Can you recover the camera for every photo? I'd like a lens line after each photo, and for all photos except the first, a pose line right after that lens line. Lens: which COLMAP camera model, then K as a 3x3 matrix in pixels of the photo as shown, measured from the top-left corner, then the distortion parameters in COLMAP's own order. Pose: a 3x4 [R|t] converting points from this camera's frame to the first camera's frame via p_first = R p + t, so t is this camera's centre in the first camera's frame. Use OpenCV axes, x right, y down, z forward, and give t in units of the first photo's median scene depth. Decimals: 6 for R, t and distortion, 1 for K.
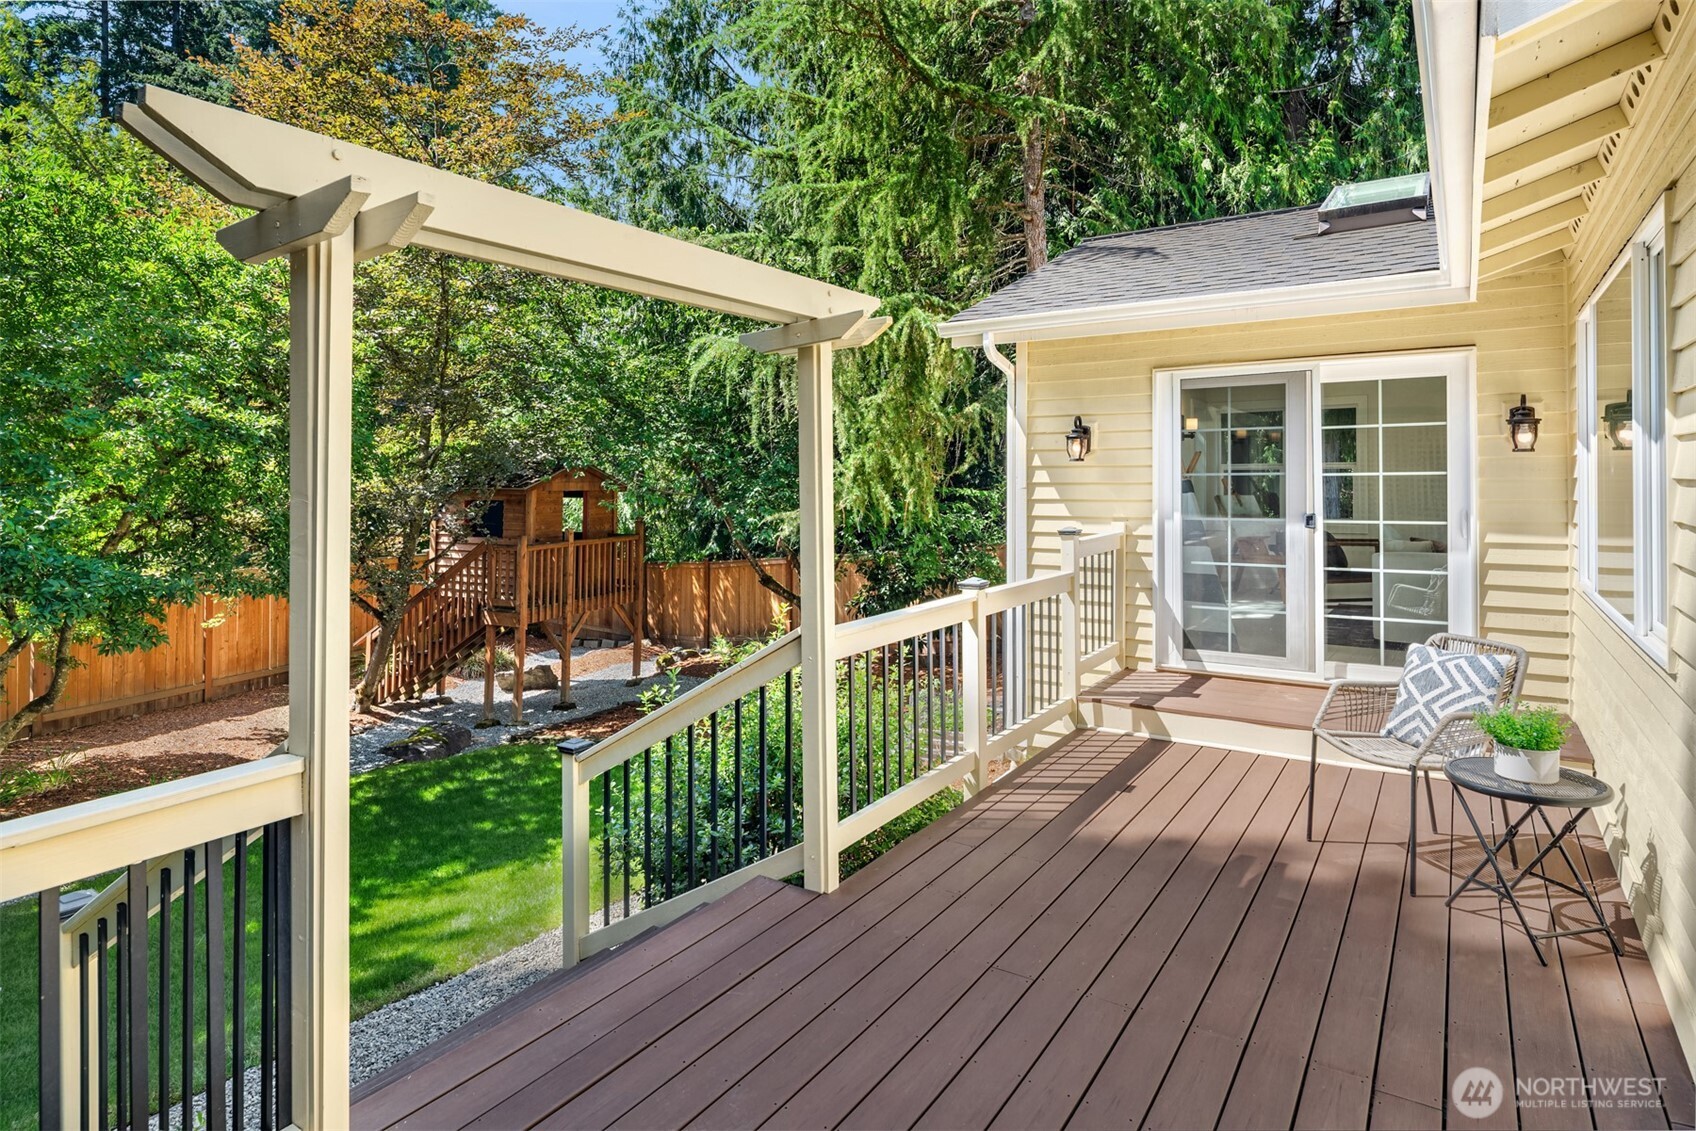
lens RADIAL K [[921.7, 0, 875.0], [0, 921.7, 461.6], [0, 0, 1]] dist [-0.012679, 0.000485]
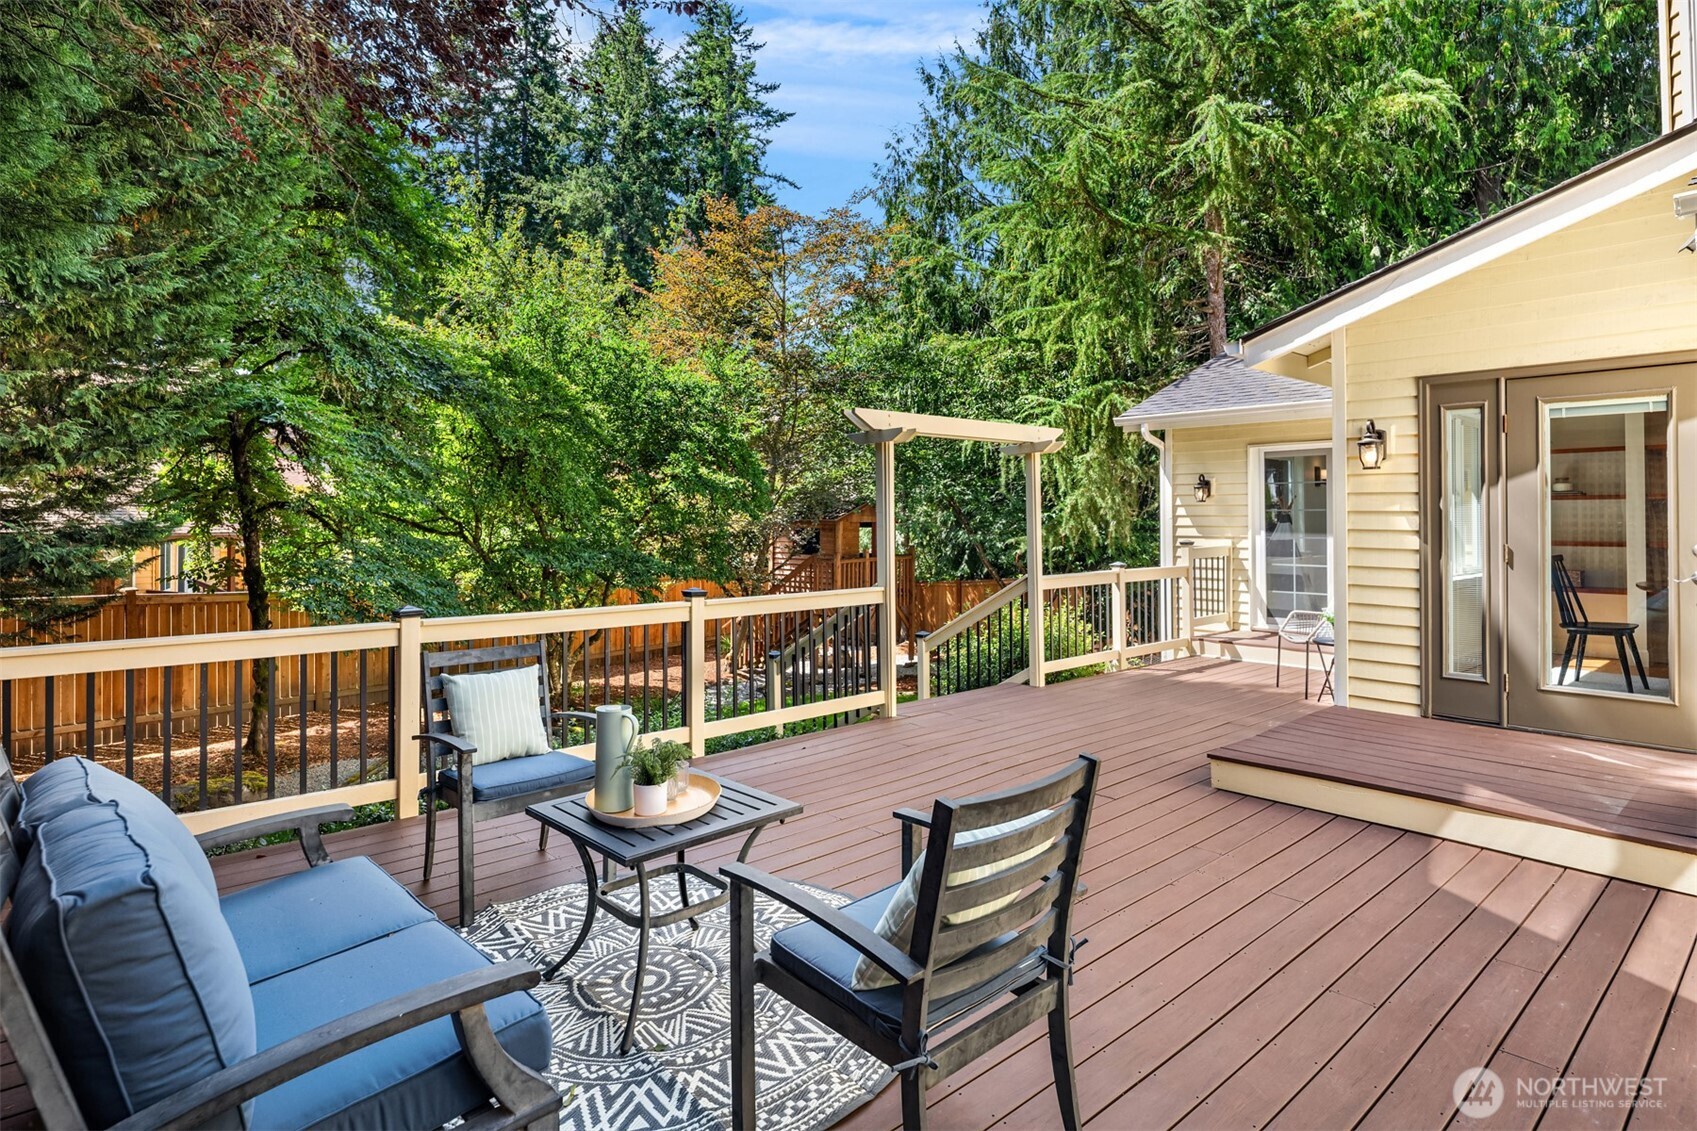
lens RADIAL K [[922.3, 0, 875.5], [0, 922.3, 461.6], [0, 0, 1]] dist [-0.012679, 0.000485]
pose [[0.967803, -0.009605, -0.251524, 0.042566], [-0.000870, 0.999138, -0.041502, -0.002272], [0.251705, 0.040384, 0.966961, -0.428275]]
